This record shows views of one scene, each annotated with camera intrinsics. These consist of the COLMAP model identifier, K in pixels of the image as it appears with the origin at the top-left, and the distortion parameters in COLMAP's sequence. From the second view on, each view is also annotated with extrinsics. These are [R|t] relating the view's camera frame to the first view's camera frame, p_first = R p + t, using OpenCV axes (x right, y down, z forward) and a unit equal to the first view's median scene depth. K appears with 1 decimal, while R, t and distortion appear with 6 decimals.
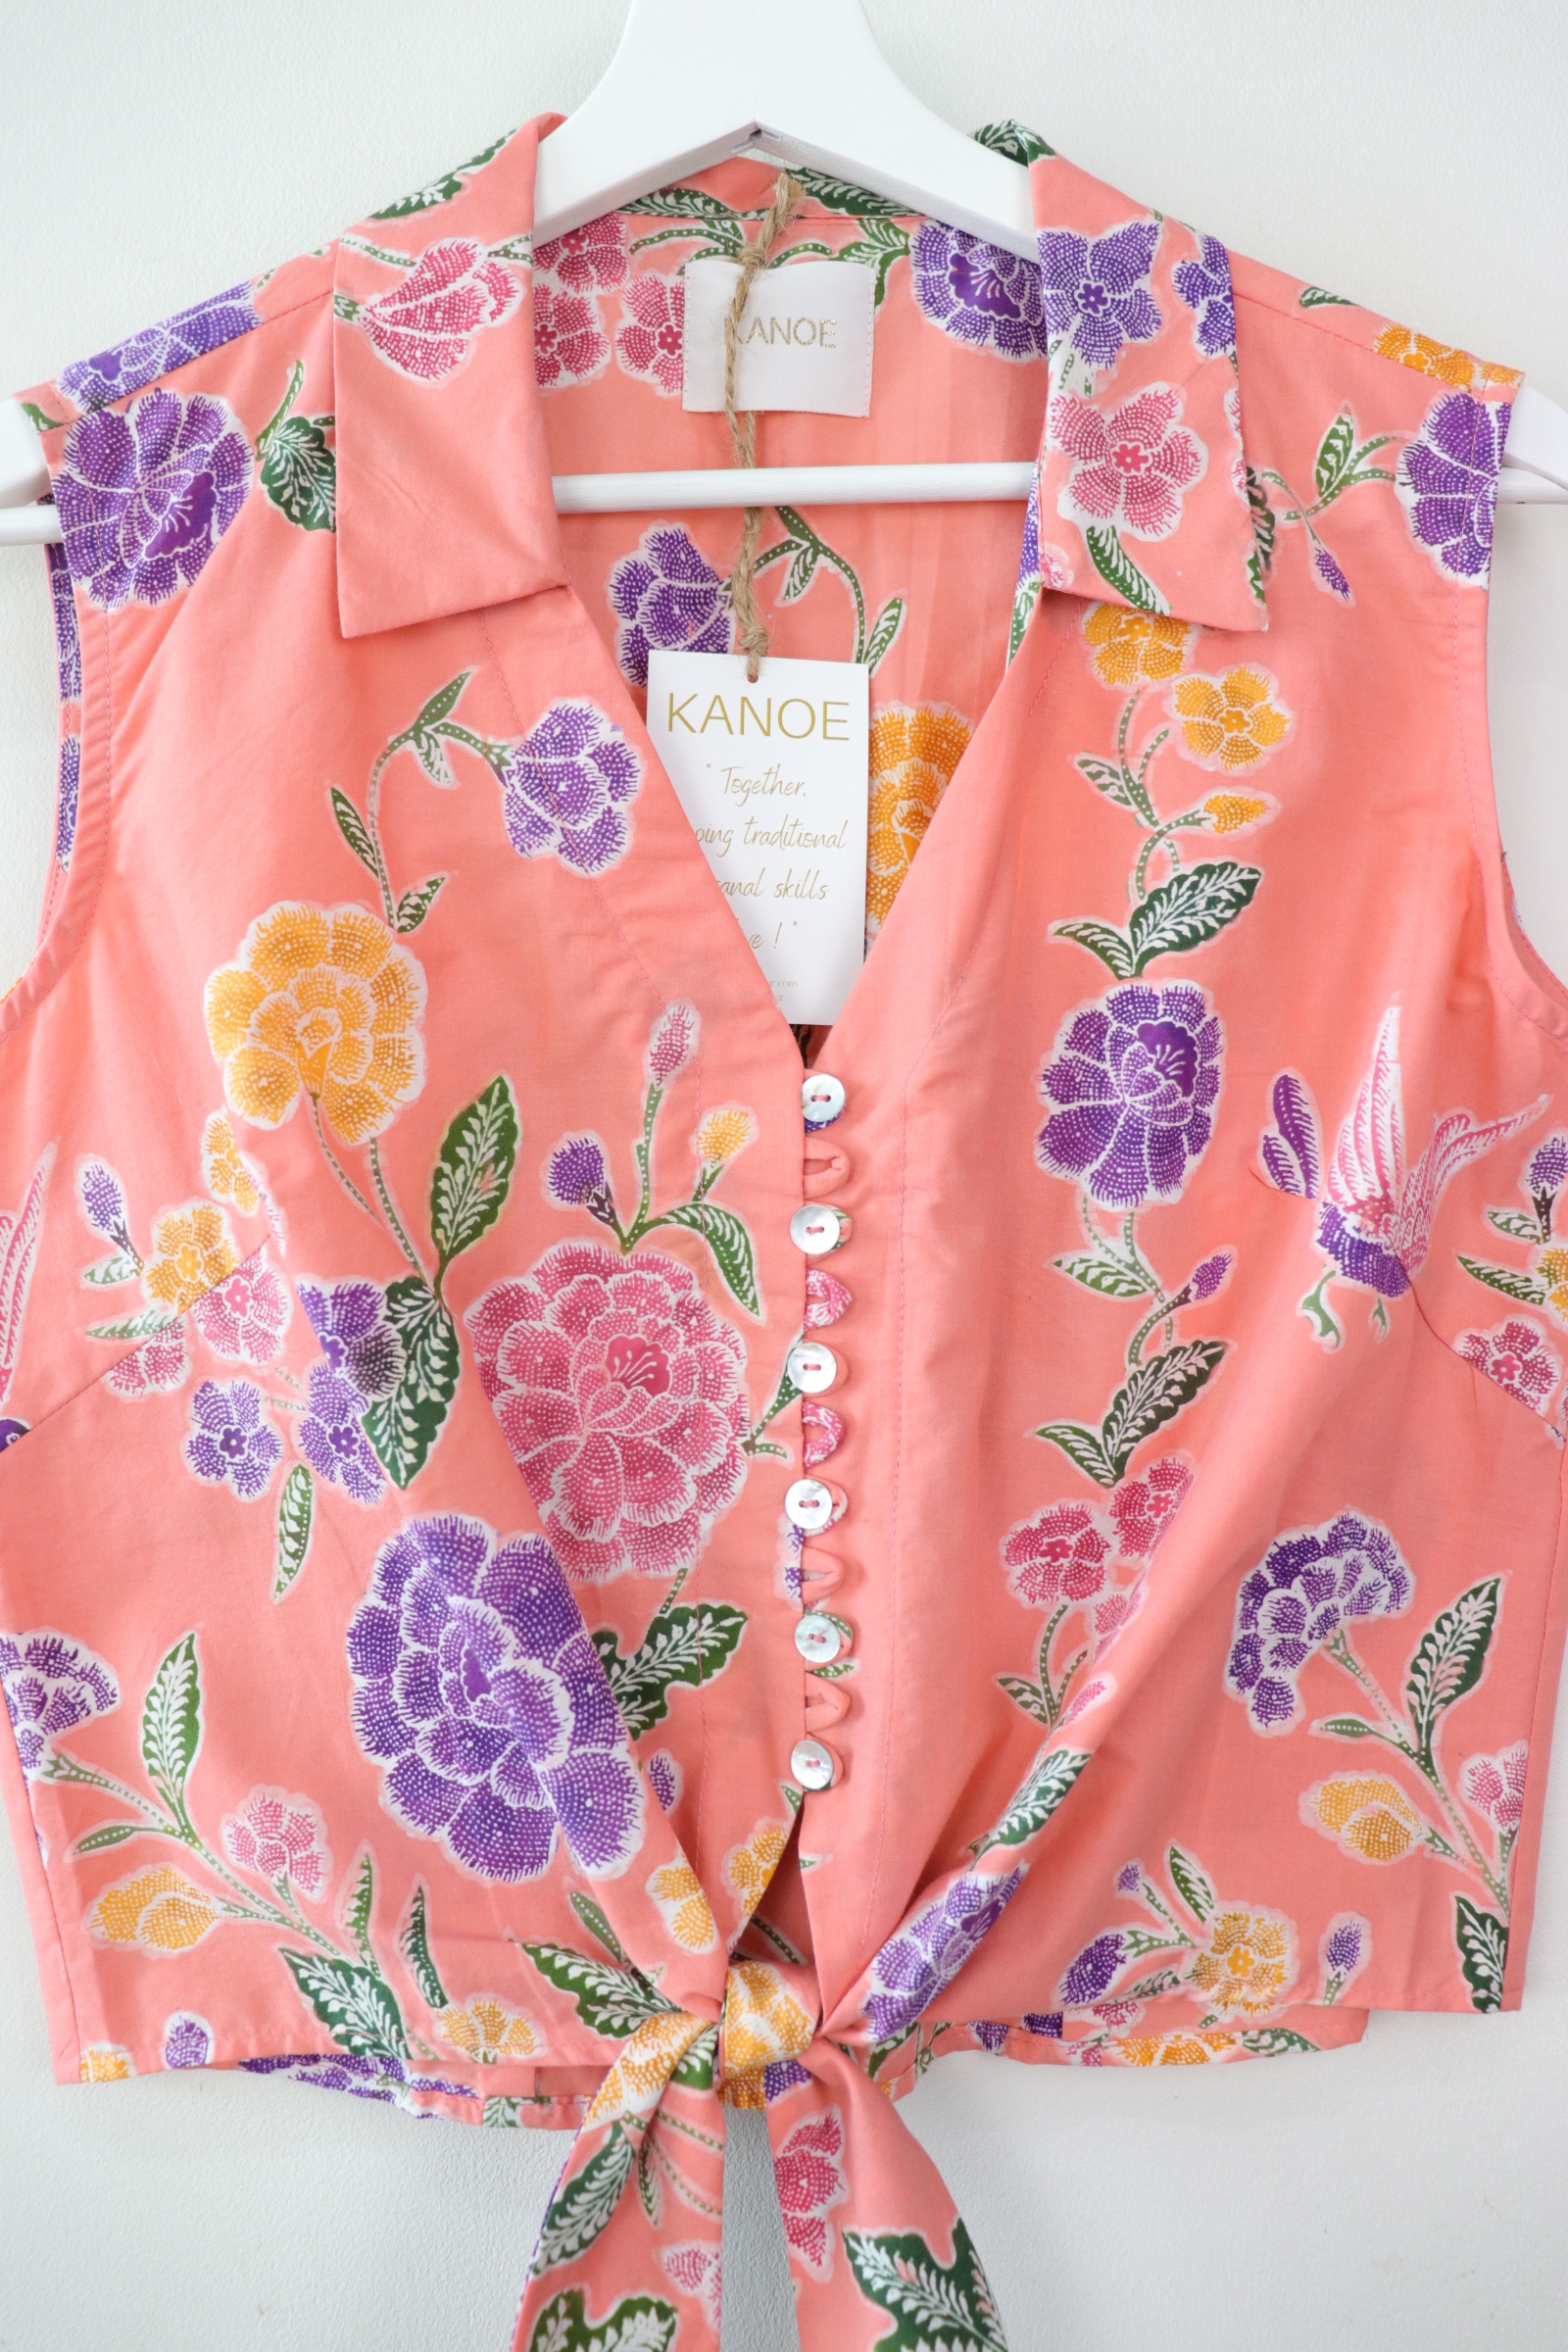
lens RADIAL K [[2235.0, 0, 823.9], [0, 2235.0, 1189.9], [0, 0, 1]] dist [-0.130352, 0.016137]
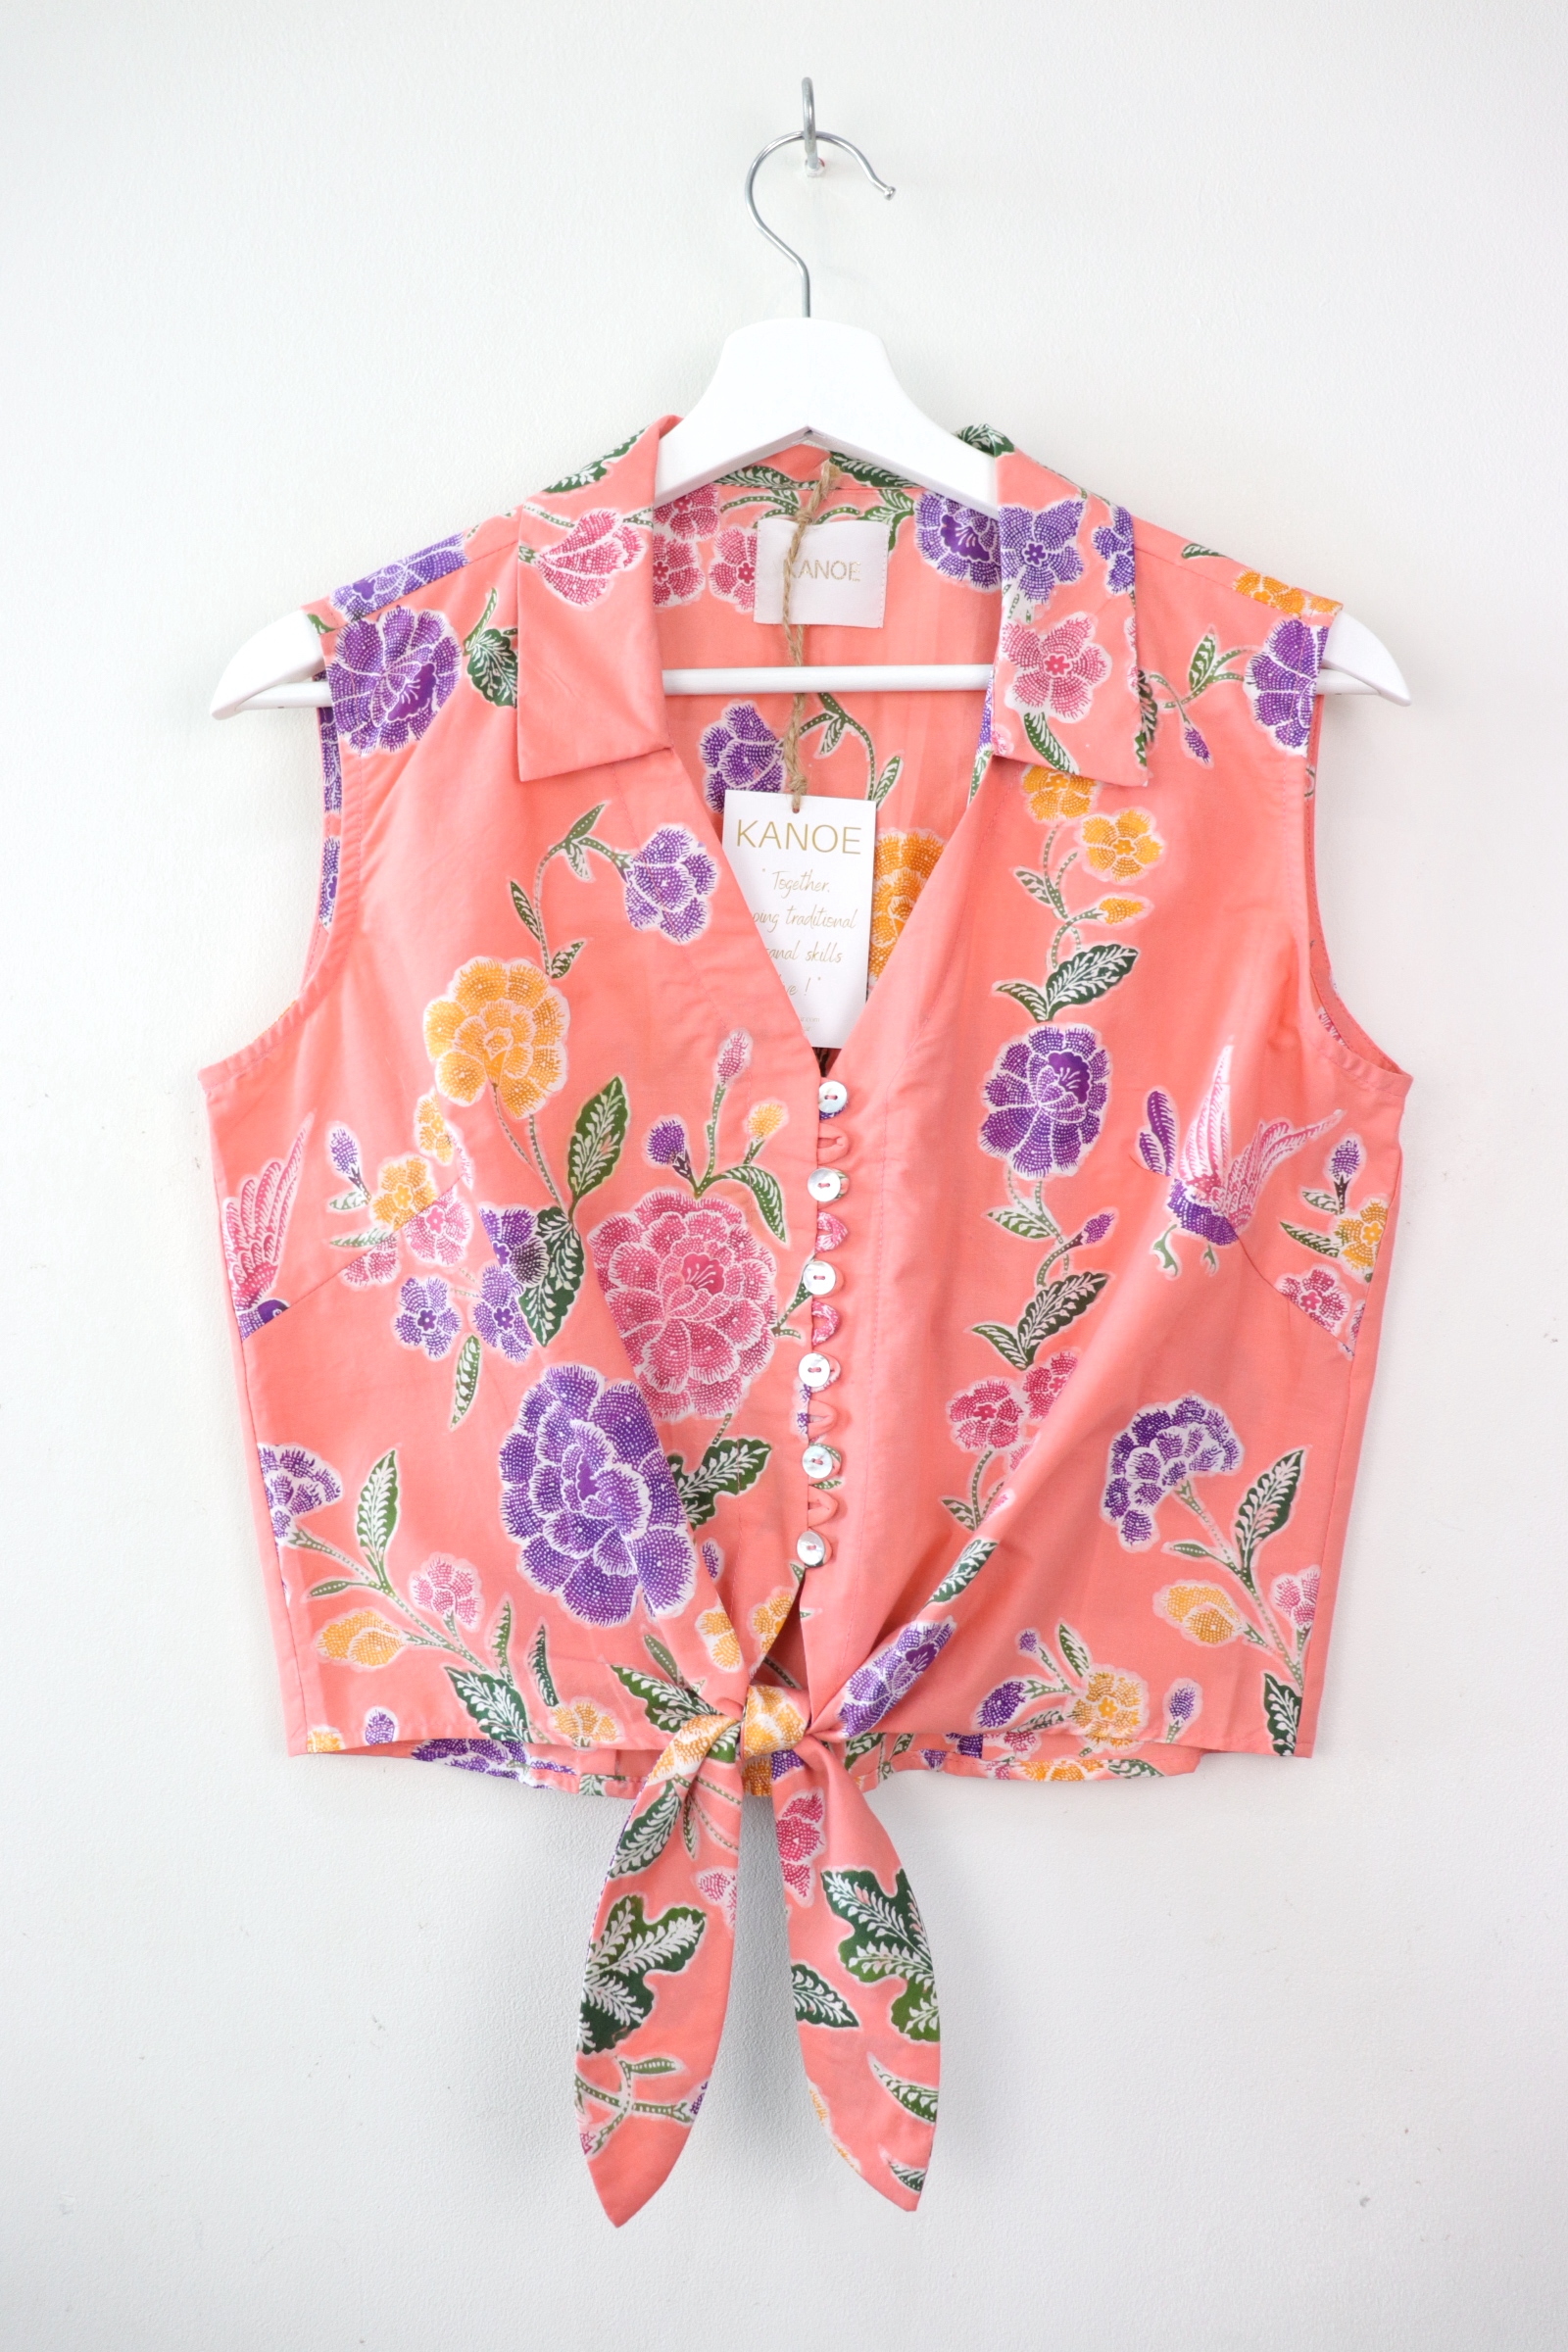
lens RADIAL K [[2011.4, 0, 767.8], [0, 2011.4, 1173.4], [0, 0, 1]] dist [-0.131604, 0.070596]
pose [[0.997589, 0.030622, -0.062276, 0.040646], [-0.031214, 0.999476, -0.008557, 0.021881], [0.061981, 0.010480, 0.998022, -0.329893]]
